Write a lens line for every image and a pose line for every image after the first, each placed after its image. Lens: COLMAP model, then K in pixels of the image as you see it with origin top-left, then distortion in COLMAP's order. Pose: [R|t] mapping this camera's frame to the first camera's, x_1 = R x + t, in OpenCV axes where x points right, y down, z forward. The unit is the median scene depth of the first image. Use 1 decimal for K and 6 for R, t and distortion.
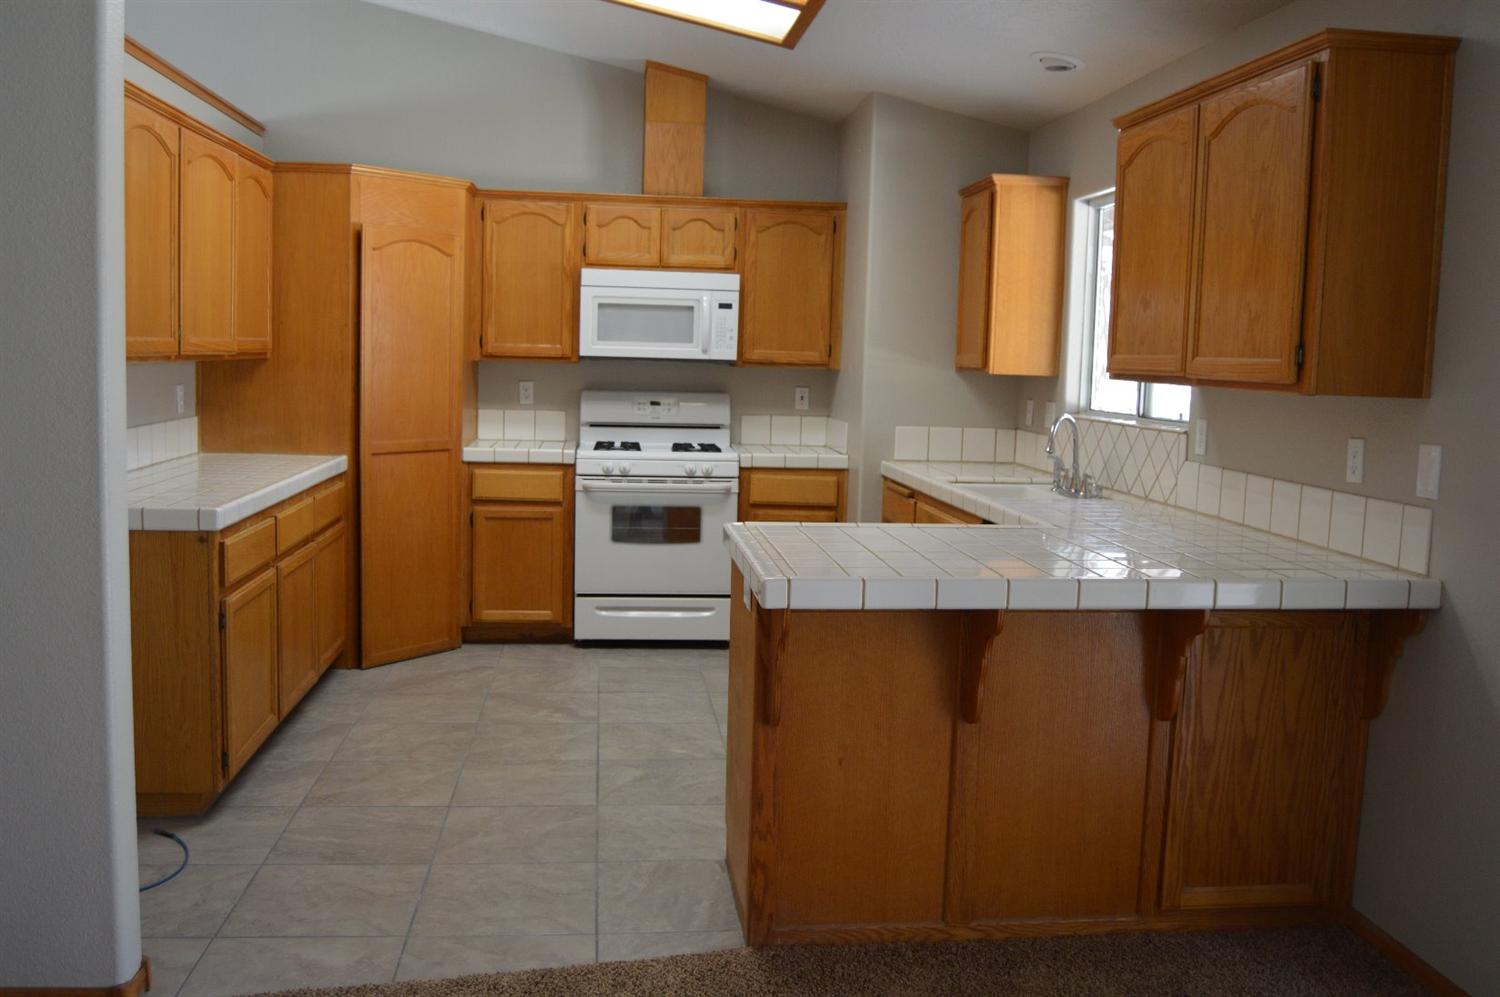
lens RADIAL K [[1301.8, 0, 751.4], [0, 1301.8, 488.4], [0, 0, 1]] dist [-0.076259, -0.002704]
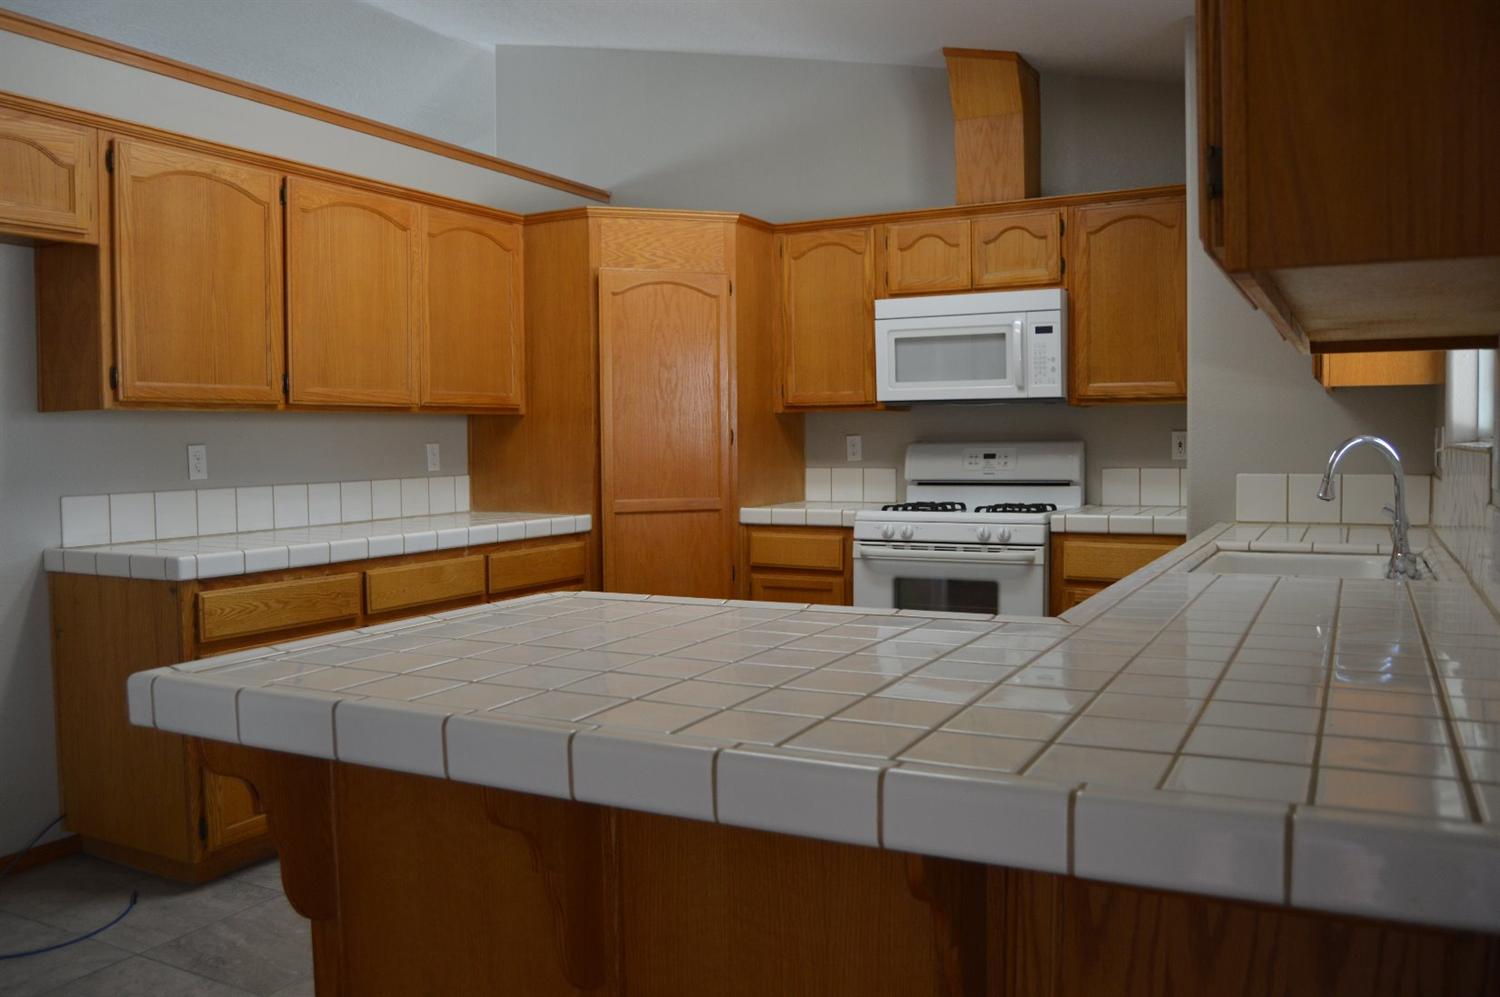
lens RADIAL K [[1191.5, 0, 752.8], [0, 1191.5, 490.5], [0, 0, 1]] dist [-0.088363, 0.020965]
pose [[0.828646, -0.014183, -0.559593, 0.244938], [-0.022370, 0.998041, -0.058422, 0.004415], [0.559326, 0.060929, 0.826706, 0.318065]]
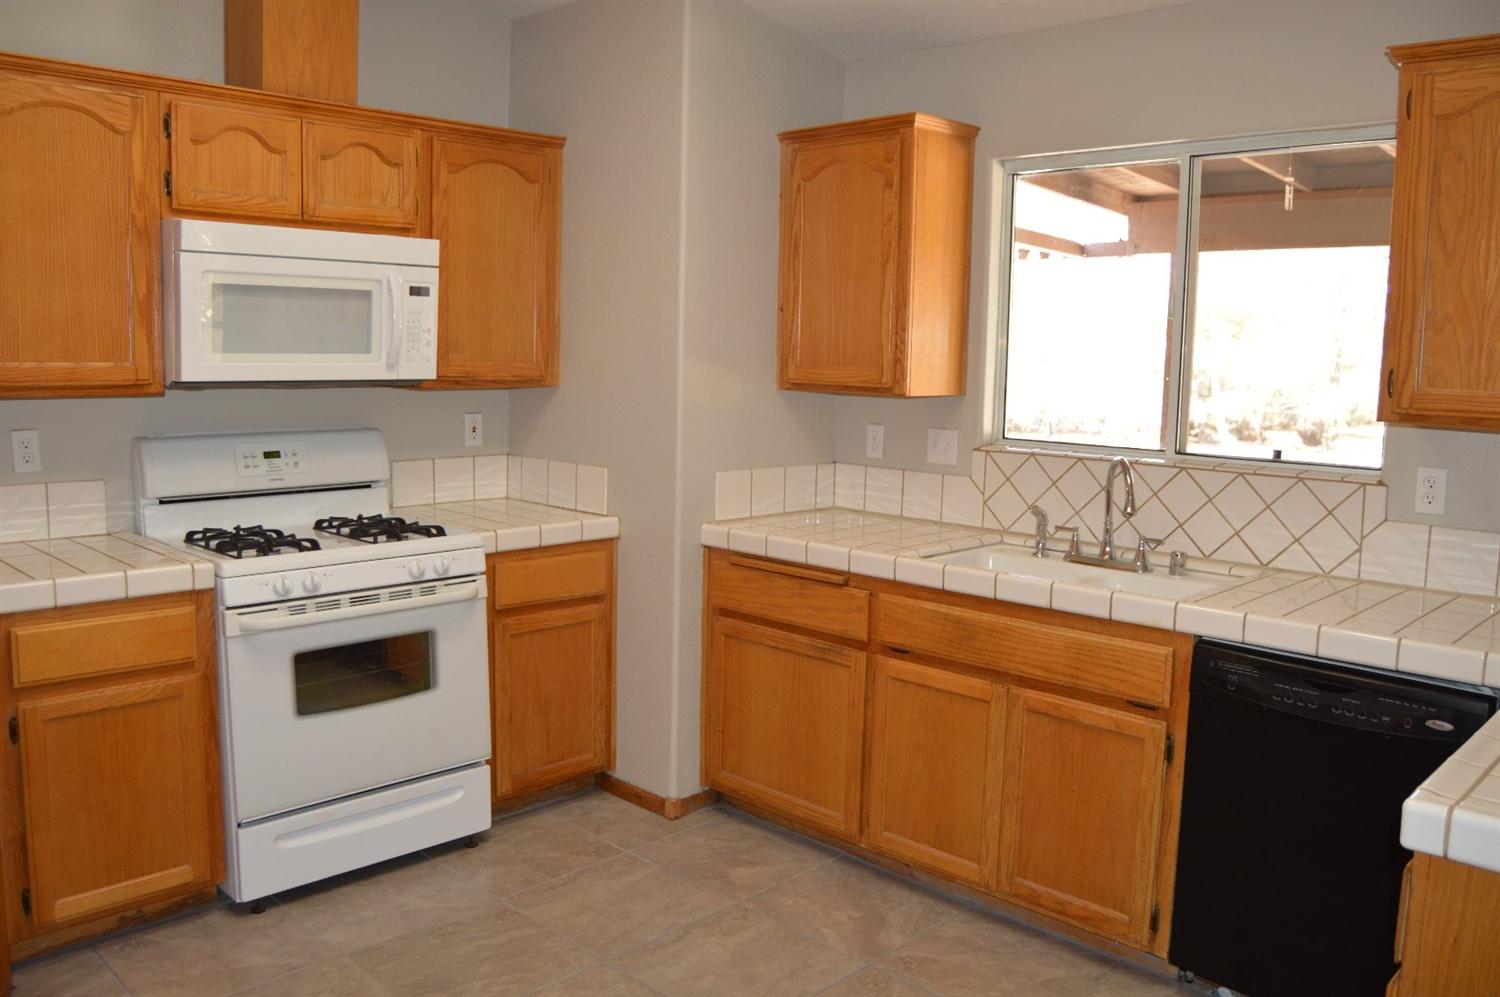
lens RADIAL K [[1191.5, 0, 747.9], [0, 1191.5, 499.2], [0, 0, 1]] dist [-0.088363, 0.020965]
pose [[0.774208, -0.091562, 0.626274, -0.264435], [0.065967, 0.995765, 0.064033, -0.071427], [-0.629485, -0.008261, 0.776969, 0.491896]]
